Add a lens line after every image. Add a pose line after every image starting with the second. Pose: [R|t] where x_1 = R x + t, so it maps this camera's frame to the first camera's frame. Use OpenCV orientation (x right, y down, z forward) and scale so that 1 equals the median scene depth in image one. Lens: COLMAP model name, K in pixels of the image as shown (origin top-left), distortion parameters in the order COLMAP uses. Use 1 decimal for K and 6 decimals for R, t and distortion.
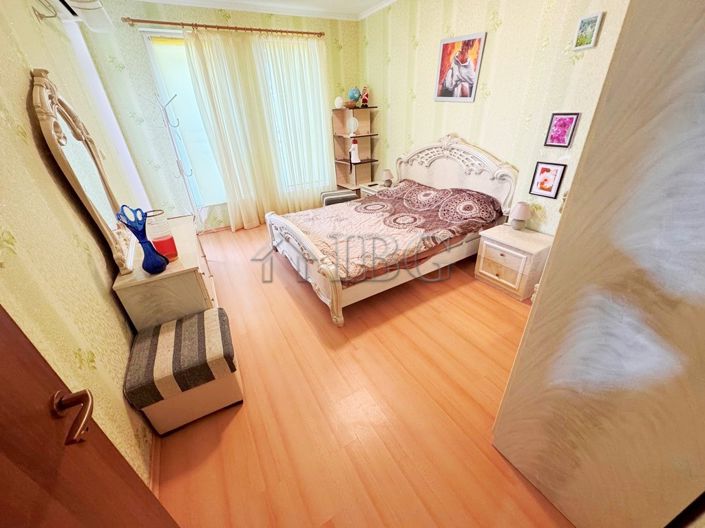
lens RADIAL K [[279.1, 0, 351.1], [0, 279.1, 264.9], [0, 0, 1]] dist [-0.002653, -0.000192]
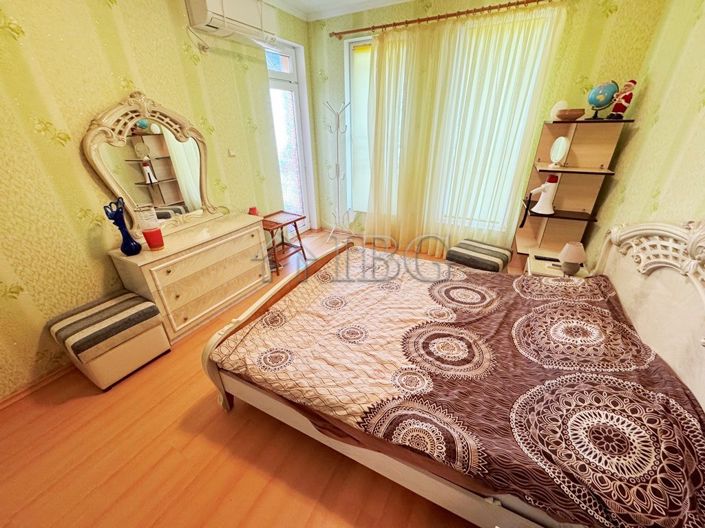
lens RADIAL K [[279.1, 0, 351.5], [0, 279.1, 264.6], [0, 0, 1]] dist [-0.002653, -0.000192]
pose [[0.532241, 0.419219, -0.735510, 0.408779], [-0.418767, 0.885426, 0.201631, -0.324132], [0.735767, 0.200691, 0.646815, 0.513333]]
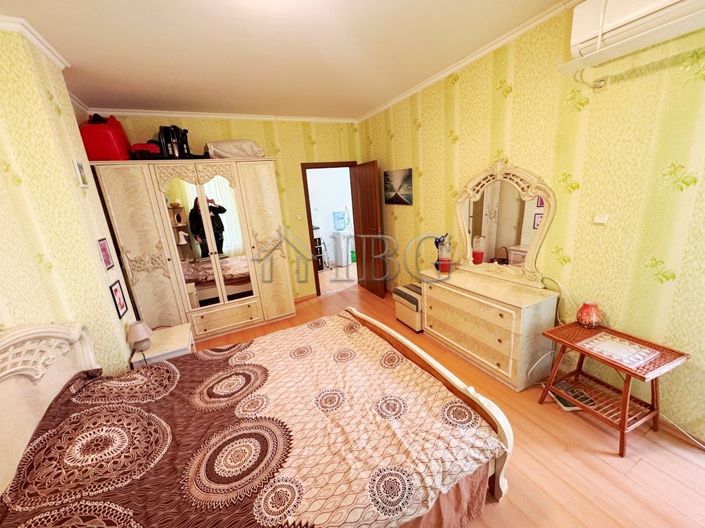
lens RADIAL K [[279.1, 0, 350.9], [0, 279.1, 264.1], [0, 0, 1]] dist [-0.002653, -0.000192]
pose [[-0.990377, 0.109892, 0.084129, -0.151633], [0.137603, 0.716846, 0.683518, -0.733798], [0.014805, 0.688517, -0.725069, 1.268071]]
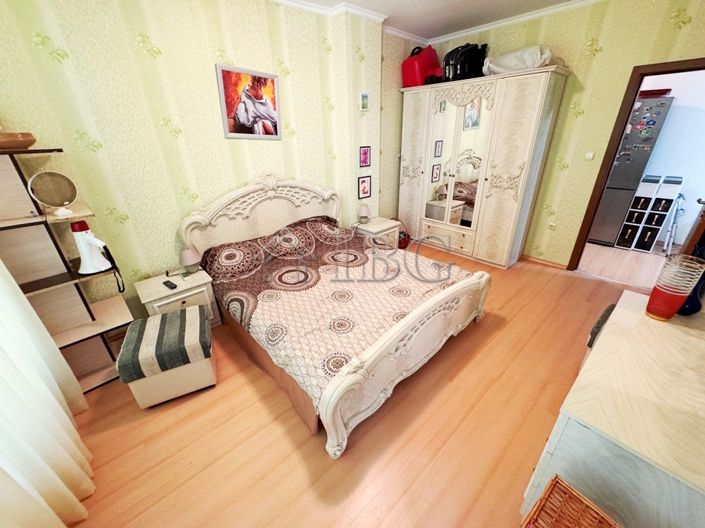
lens RADIAL K [[279.1, 0, 353.2], [0, 279.1, 264.3], [0, 0, 1]] dist [-0.002653, -0.000192]
pose [[-0.212529, -0.373232, 0.903067, -0.666166], [0.501196, 0.751716, 0.428632, -0.530013], [-0.838829, 0.543710, 0.027300, 0.965893]]
